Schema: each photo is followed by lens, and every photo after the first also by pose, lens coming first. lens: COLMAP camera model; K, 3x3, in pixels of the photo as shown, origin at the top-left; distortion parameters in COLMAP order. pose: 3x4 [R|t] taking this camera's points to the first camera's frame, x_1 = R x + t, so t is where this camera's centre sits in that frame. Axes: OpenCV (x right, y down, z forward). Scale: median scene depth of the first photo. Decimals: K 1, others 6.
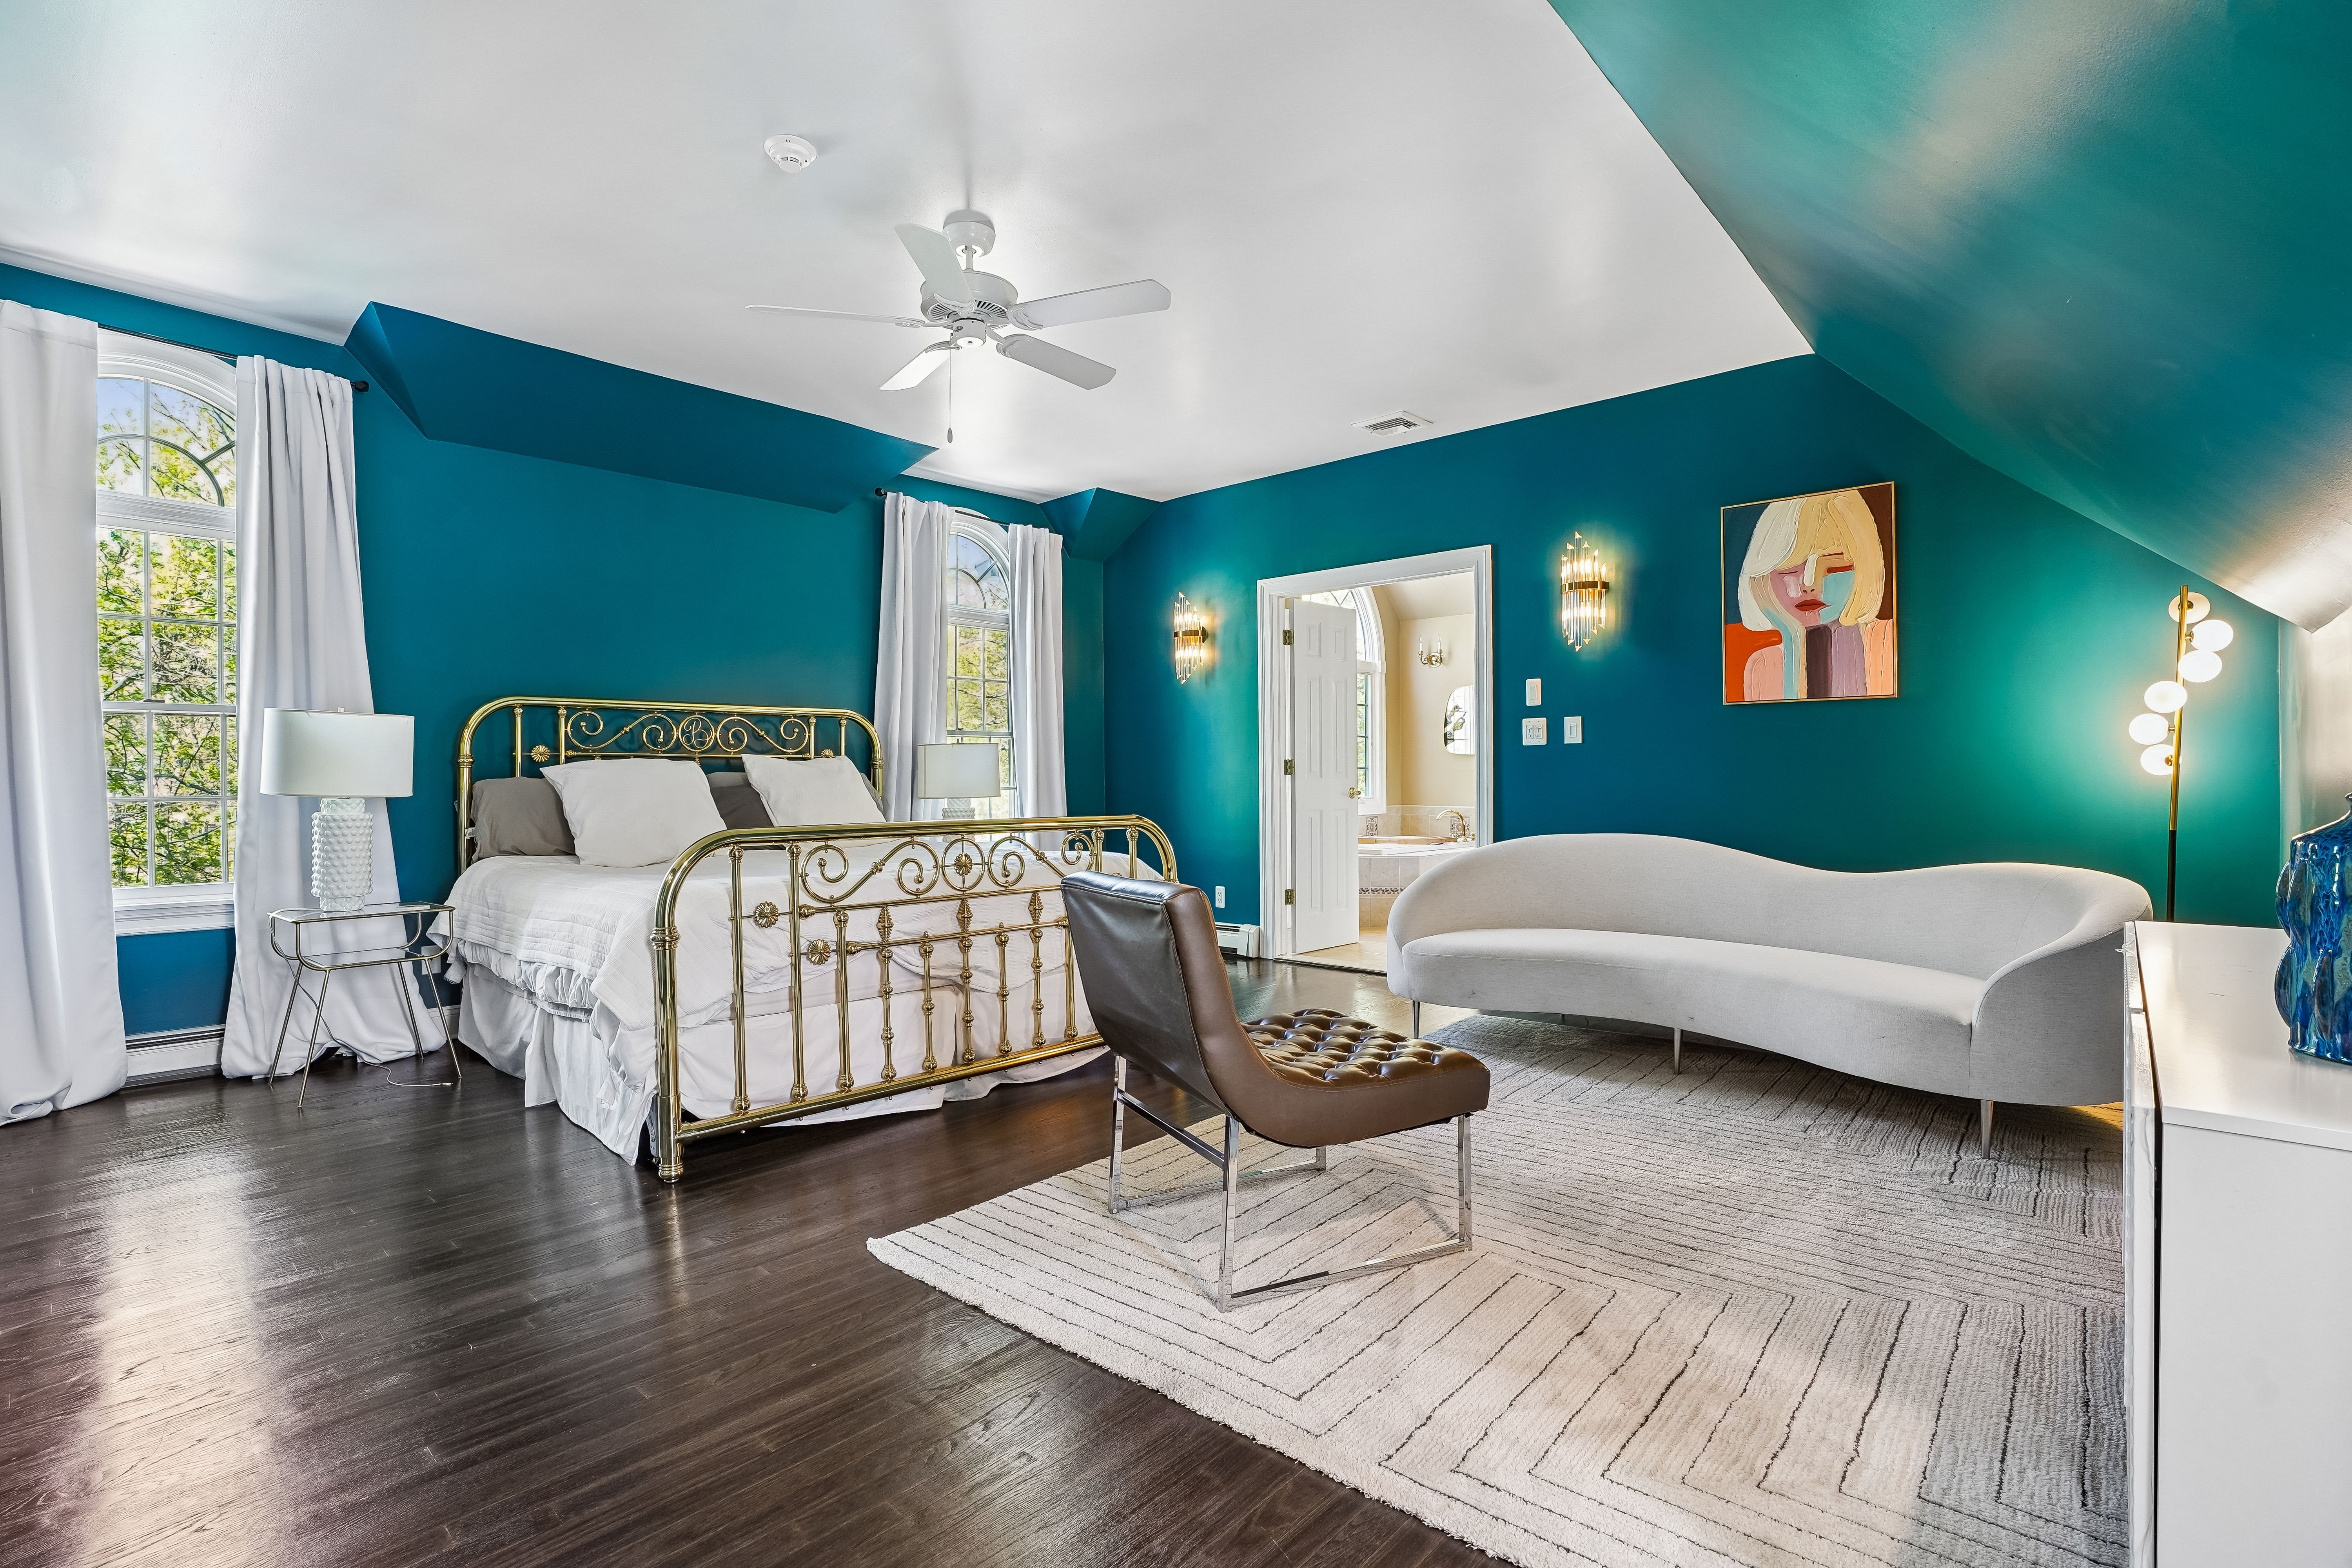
lens RADIAL K [[1102.1, 0, 1178.0], [0, 1102.1, 784.9], [0, 0, 1]] dist [-0.021524, 0.000363]
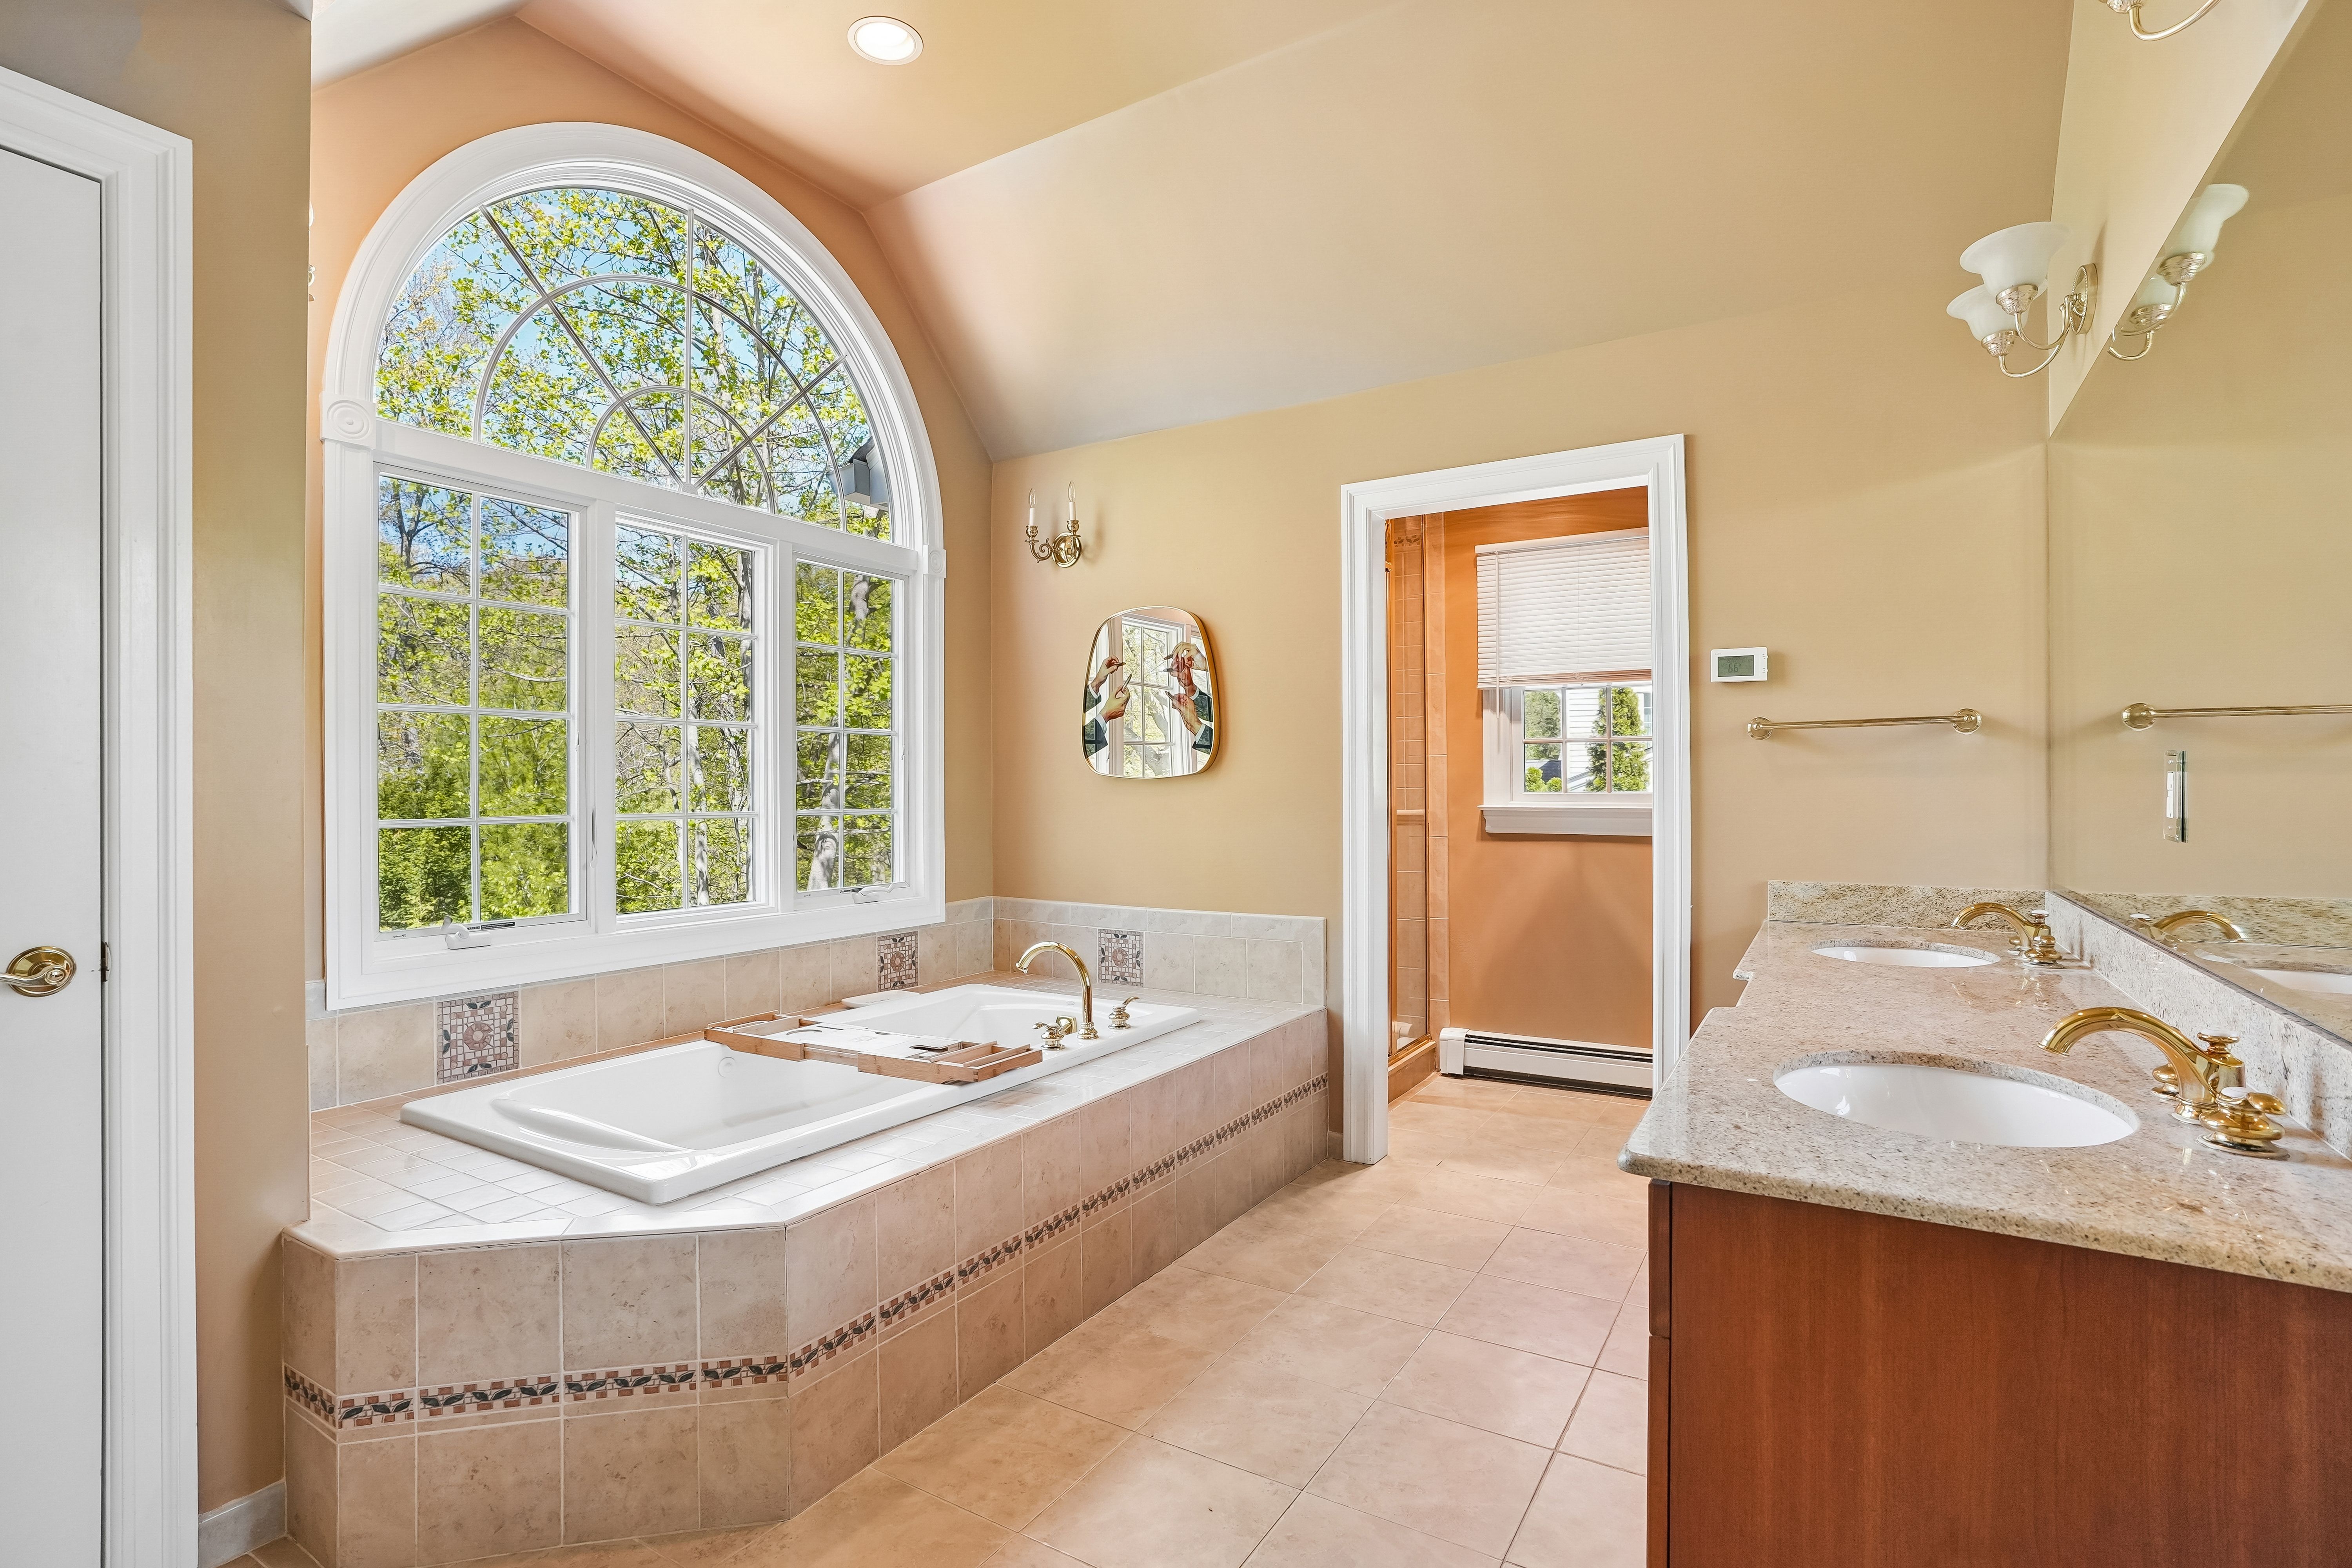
lens RADIAL K [[1115.3, 0, 1170.4], [0, 1115.3, 795.4], [0, 0, 1]] dist [-0.033929, 0.000422]
pose [[0.989654, 0.000818, 0.143475, 0.213566], [-0.000384, 0.999995, -0.003053, -0.019810], [-0.143476, 0.002966, 0.989649, 0.583459]]
